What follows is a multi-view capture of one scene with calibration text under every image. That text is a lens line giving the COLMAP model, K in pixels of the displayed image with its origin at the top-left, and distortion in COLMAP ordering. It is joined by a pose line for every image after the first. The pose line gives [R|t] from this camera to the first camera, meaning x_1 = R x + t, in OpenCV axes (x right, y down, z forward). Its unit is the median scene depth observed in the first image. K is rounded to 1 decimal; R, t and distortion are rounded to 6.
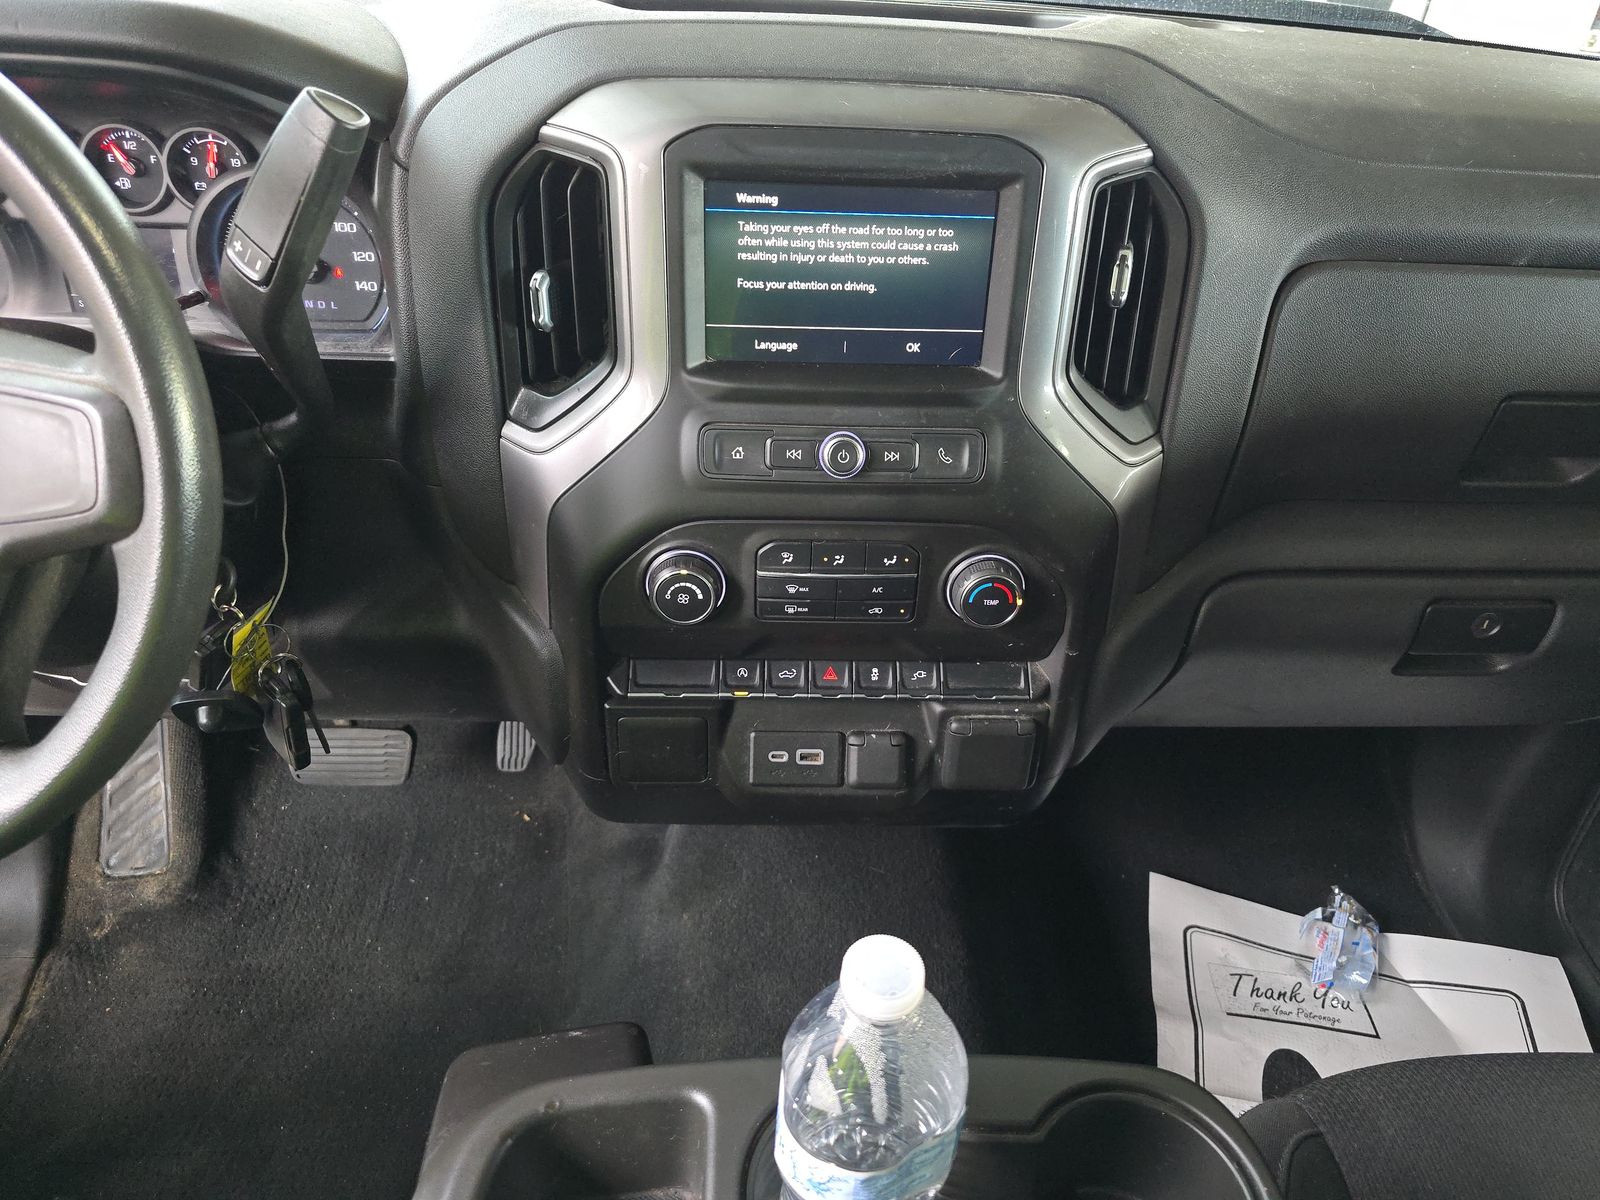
lens RADIAL K [[1121.9, 0, 800.0], [0, 1121.9, 600.0], [0, 0, 1]] dist [0.052777, -0.074695]
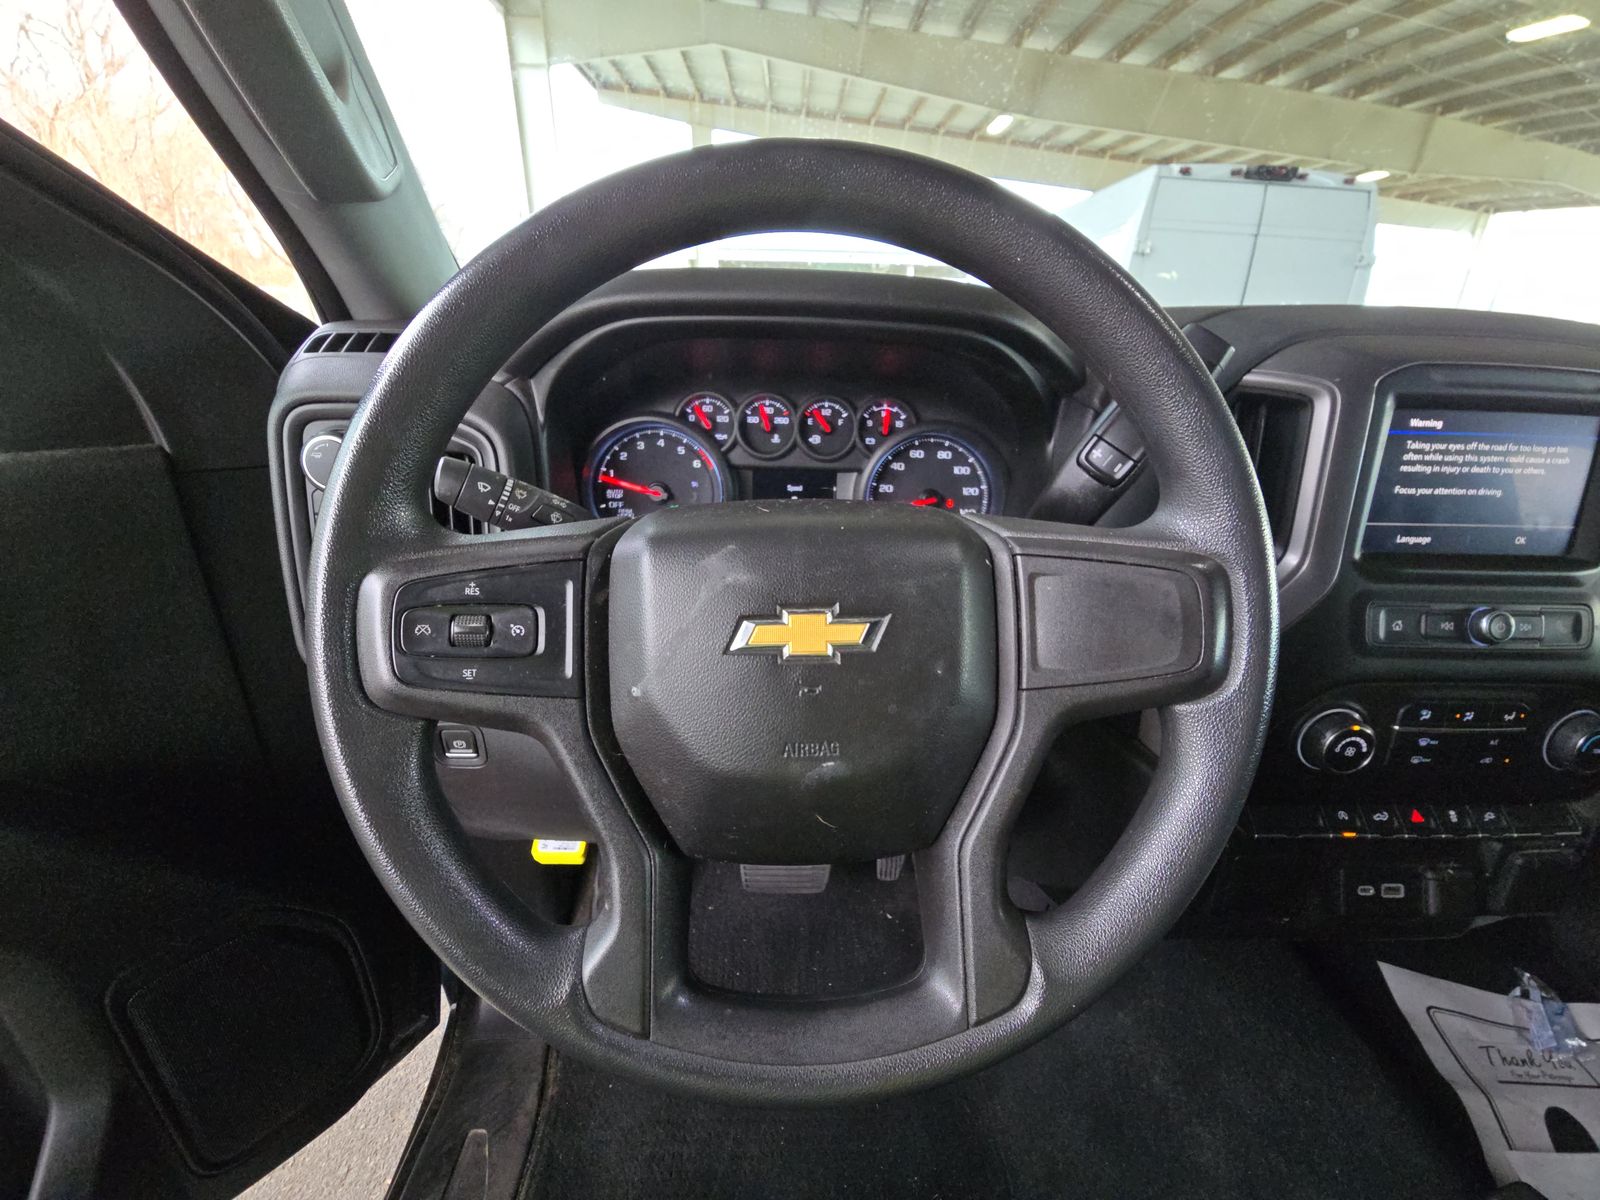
lens RADIAL K [[644.3, 0, 800.0], [0, 644.3, 600.0], [0, 0, 1]] dist [0.026067, -0.020730]
pose [[0.999657, -0.011013, -0.023767, -0.675798], [0.005332, 0.973888, -0.226965, -0.004663], [0.025646, 0.226761, 0.973613, 0.306992]]
